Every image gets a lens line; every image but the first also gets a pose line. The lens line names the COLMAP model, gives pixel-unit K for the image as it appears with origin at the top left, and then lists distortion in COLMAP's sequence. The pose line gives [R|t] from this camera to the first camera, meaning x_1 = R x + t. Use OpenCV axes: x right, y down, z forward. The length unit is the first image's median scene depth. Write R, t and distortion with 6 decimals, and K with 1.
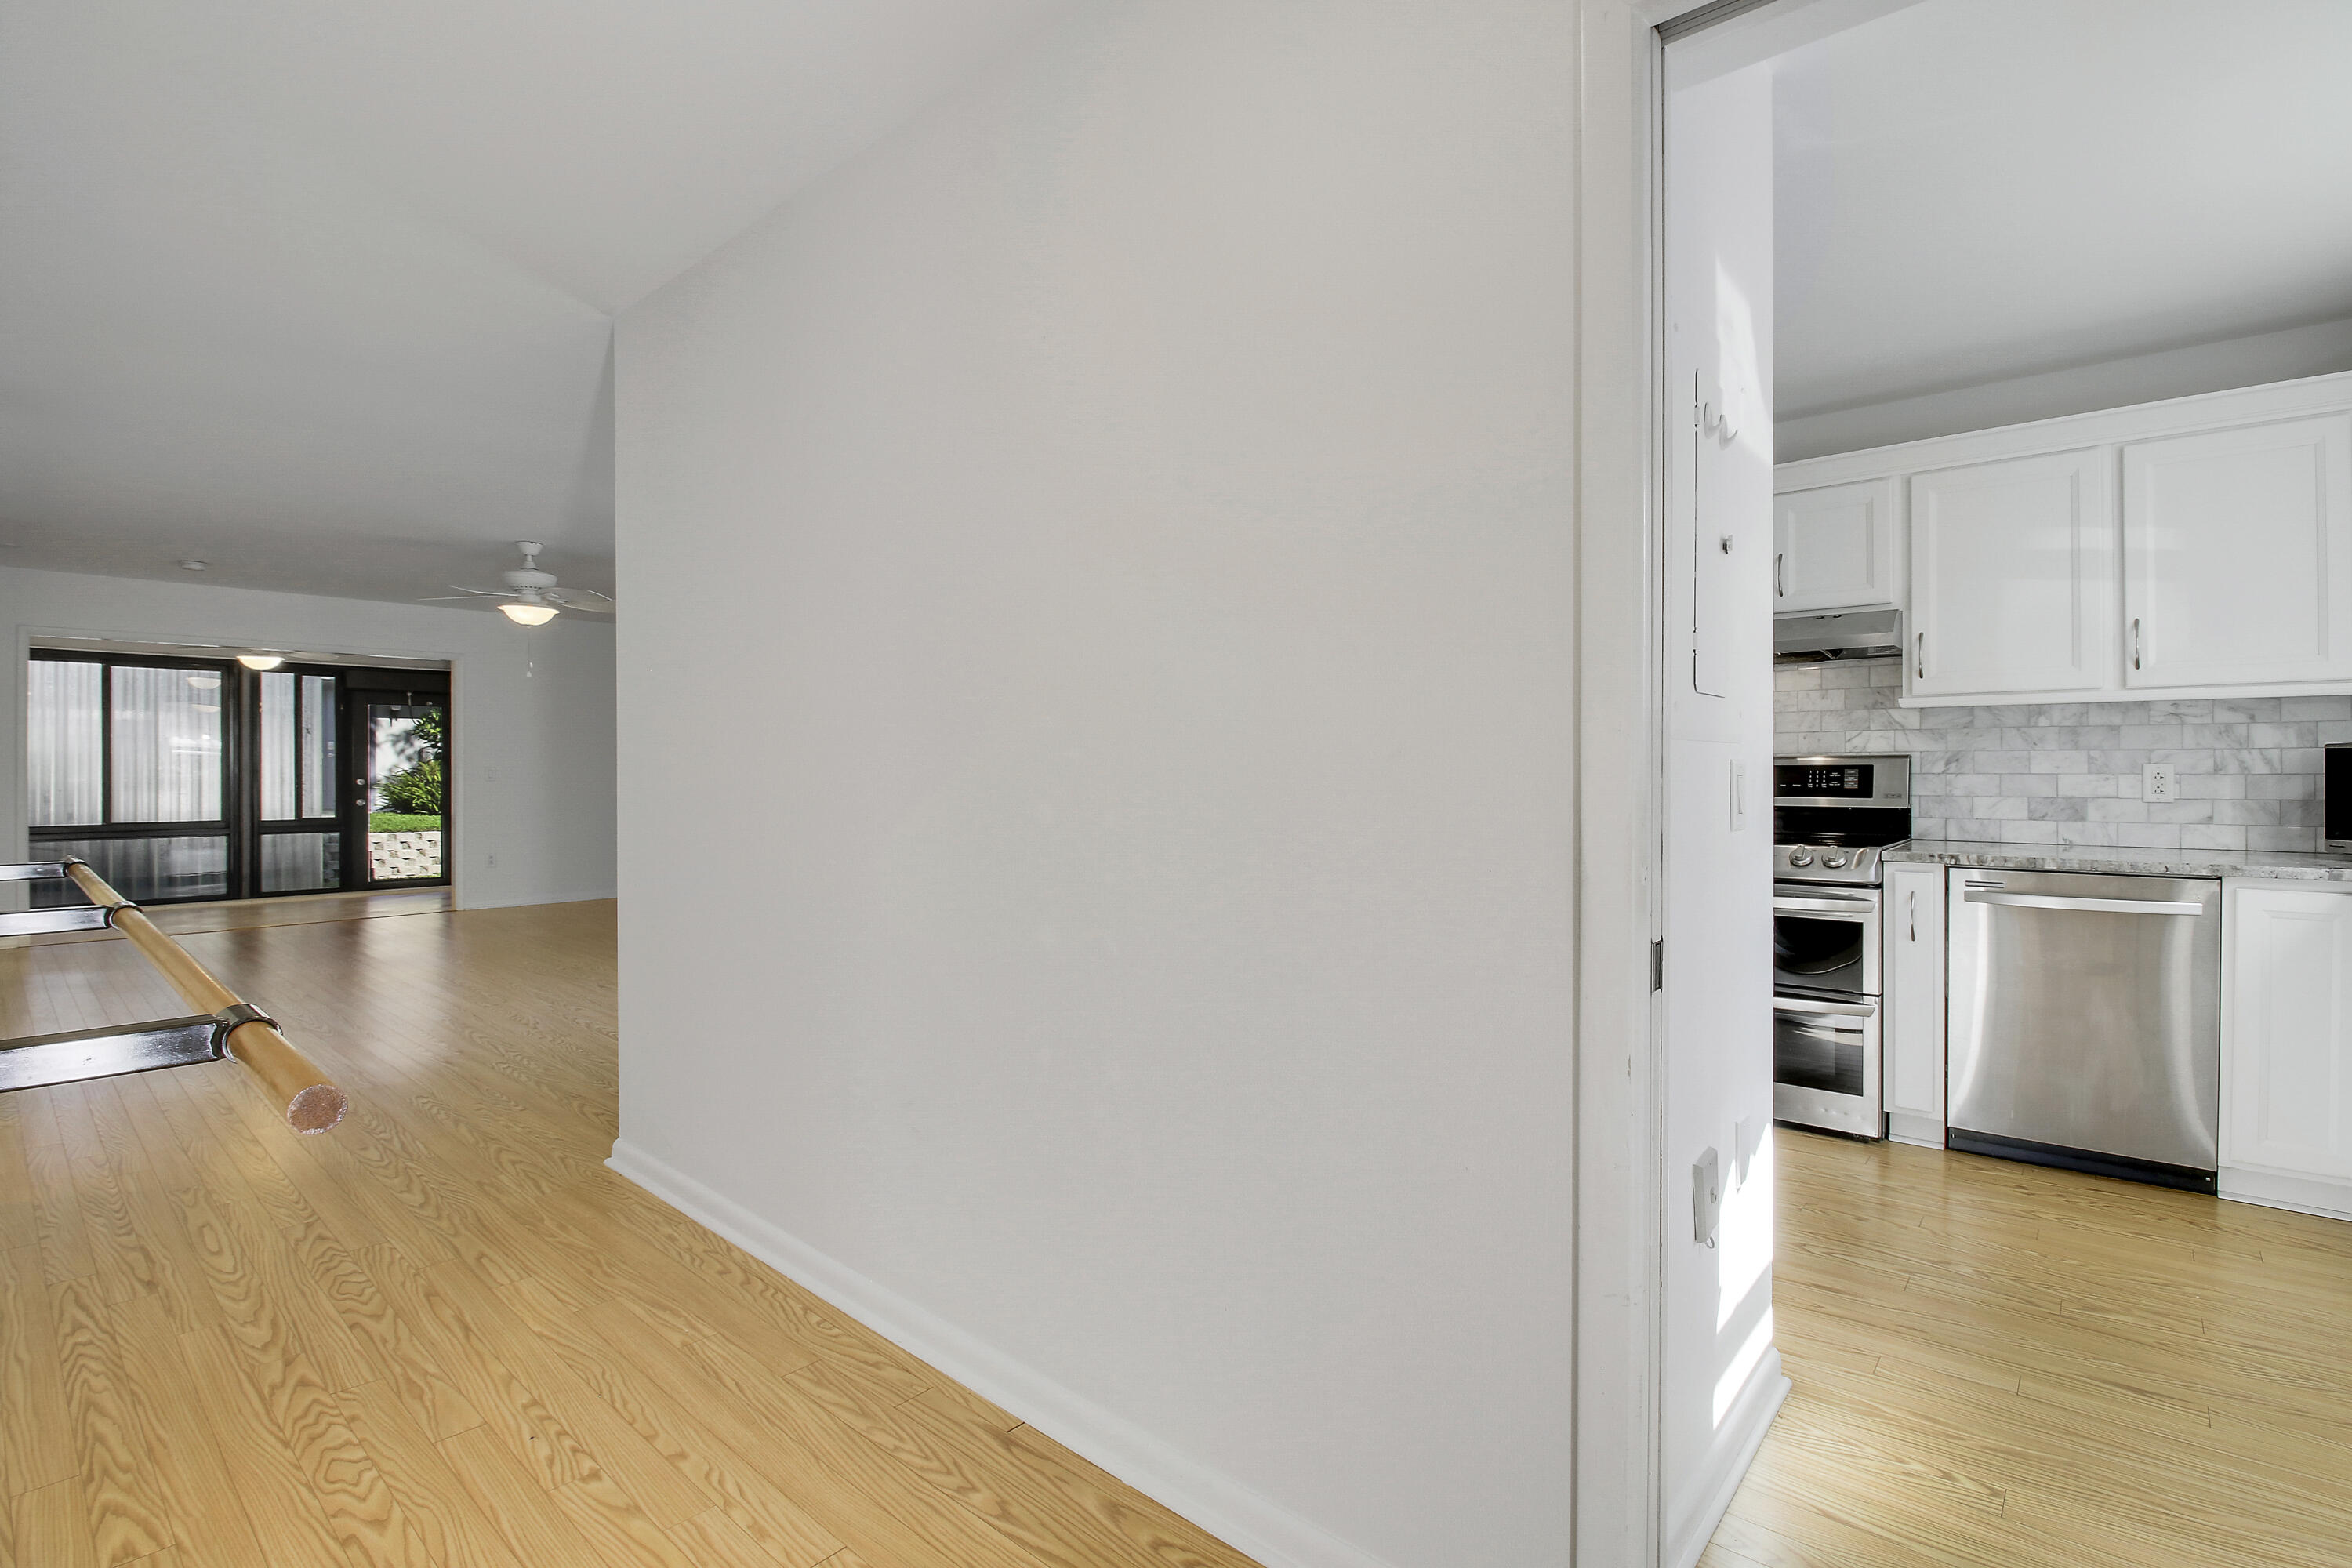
lens RADIAL K [[1105.2, 0, 1217.5], [0, 1105.2, 767.4], [0, 0, 1]] dist [-0.000378, -0.011089]
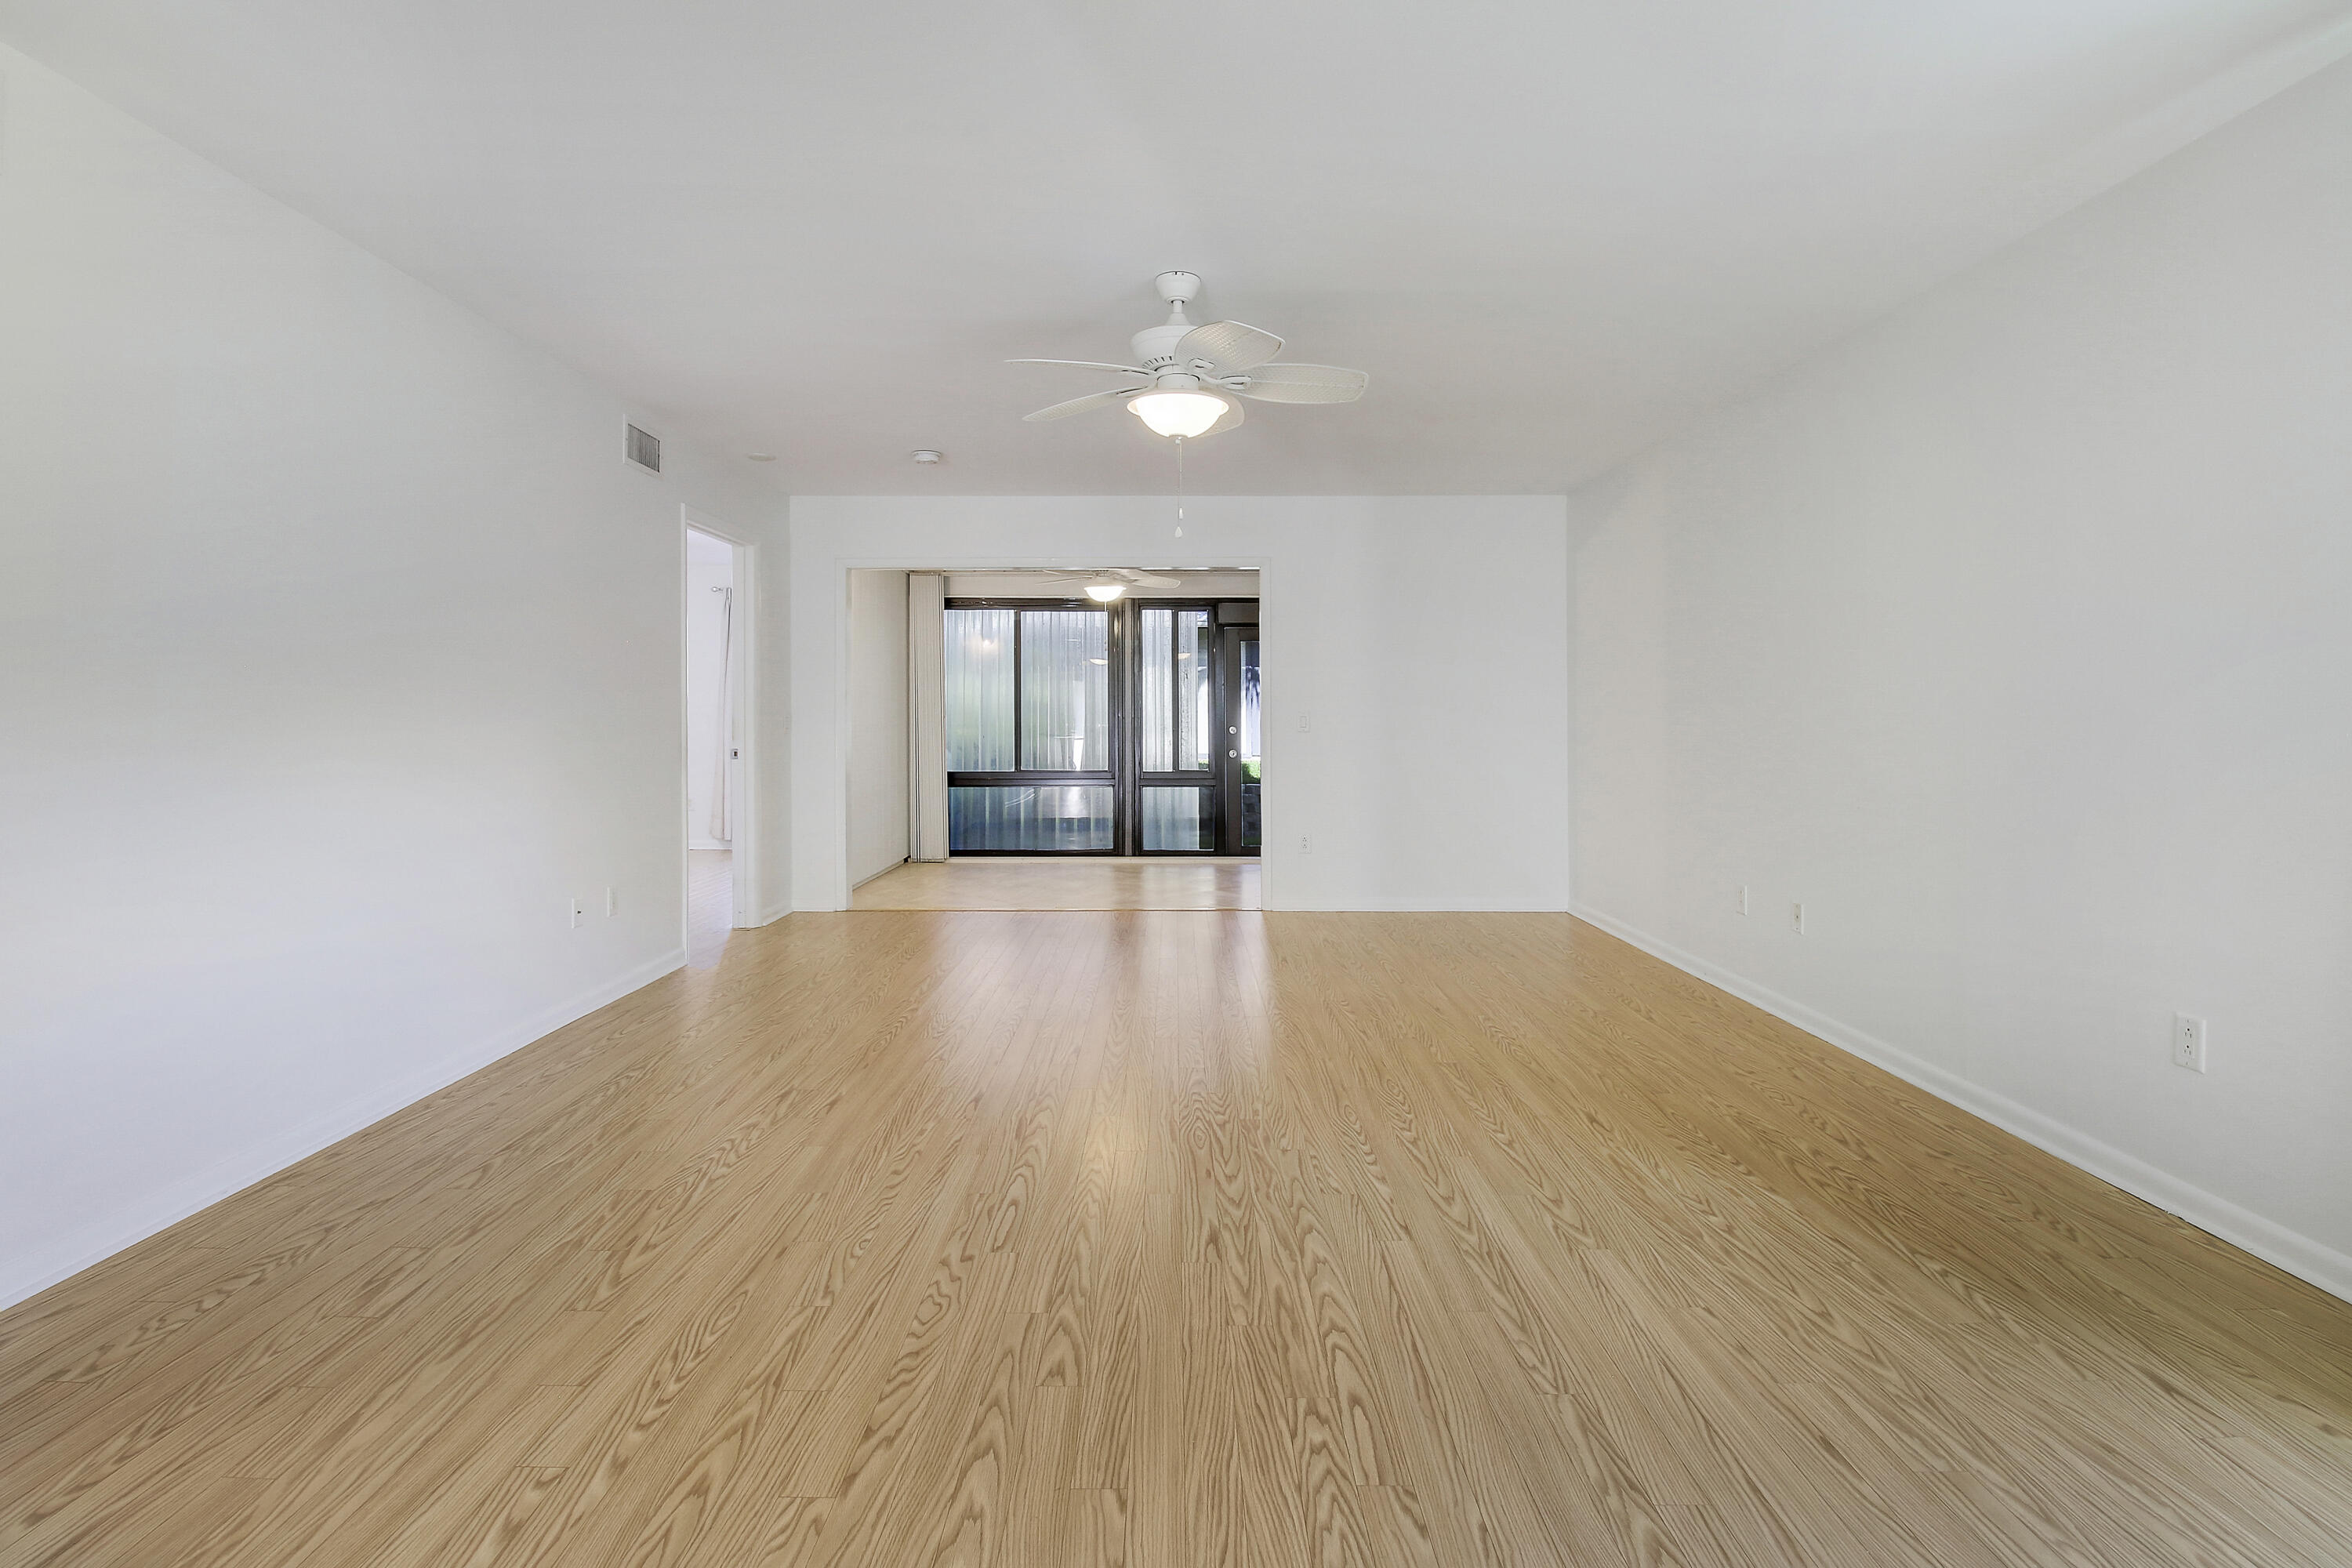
lens RADIAL K [[1128.6, 0, 1168.6], [0, 1128.6, 723.2], [0, 0, 1]] dist [-0.000941, -0.013373]
pose [[0.646171, 0.007337, -0.763157, -0.397962], [-0.002468, 0.999969, 0.007523, 0.001477], [0.763189, -0.002977, 0.646169, 1.165844]]
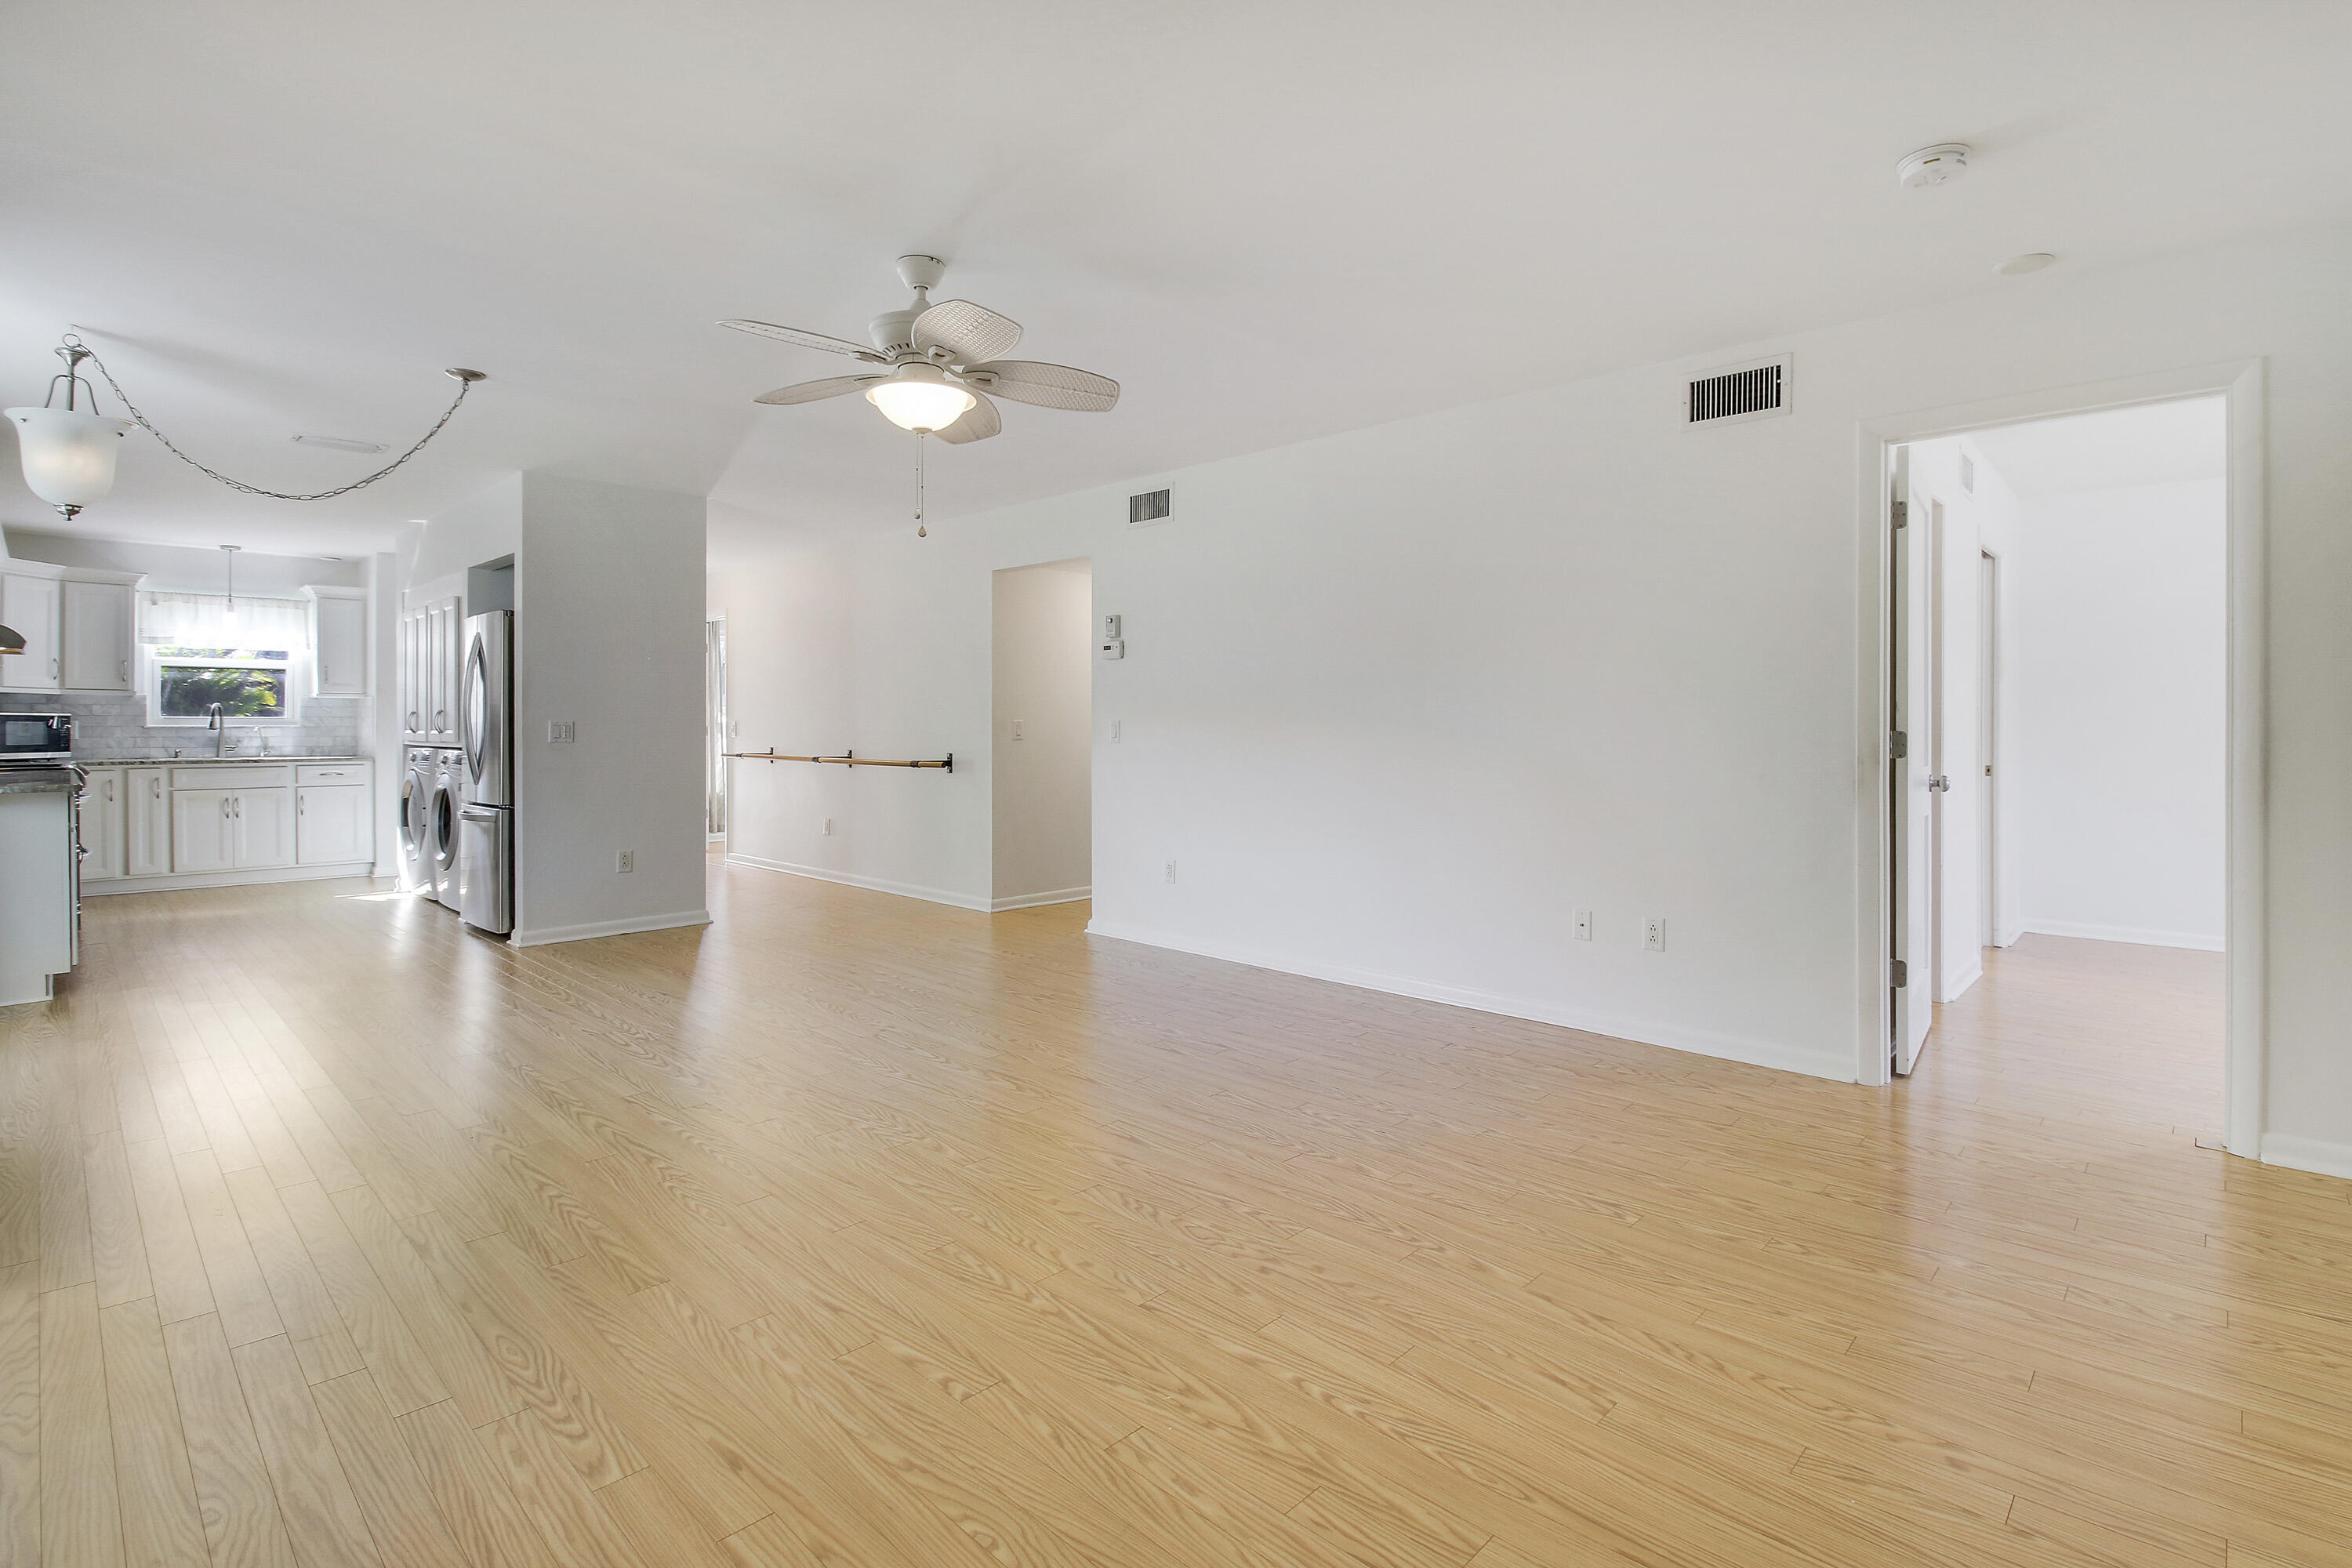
lens RADIAL K [[1103.0, 0, 1181.2], [0, 1103.0, 733.9], [0, 0, 1]] dist [0.006348, -0.012473]
pose [[-0.998256, -0.001202, 0.059028, -1.354471], [-0.000754, 0.999971, 0.007621, 0.003331], [-0.059035, 0.007563, -0.998227, 2.628905]]
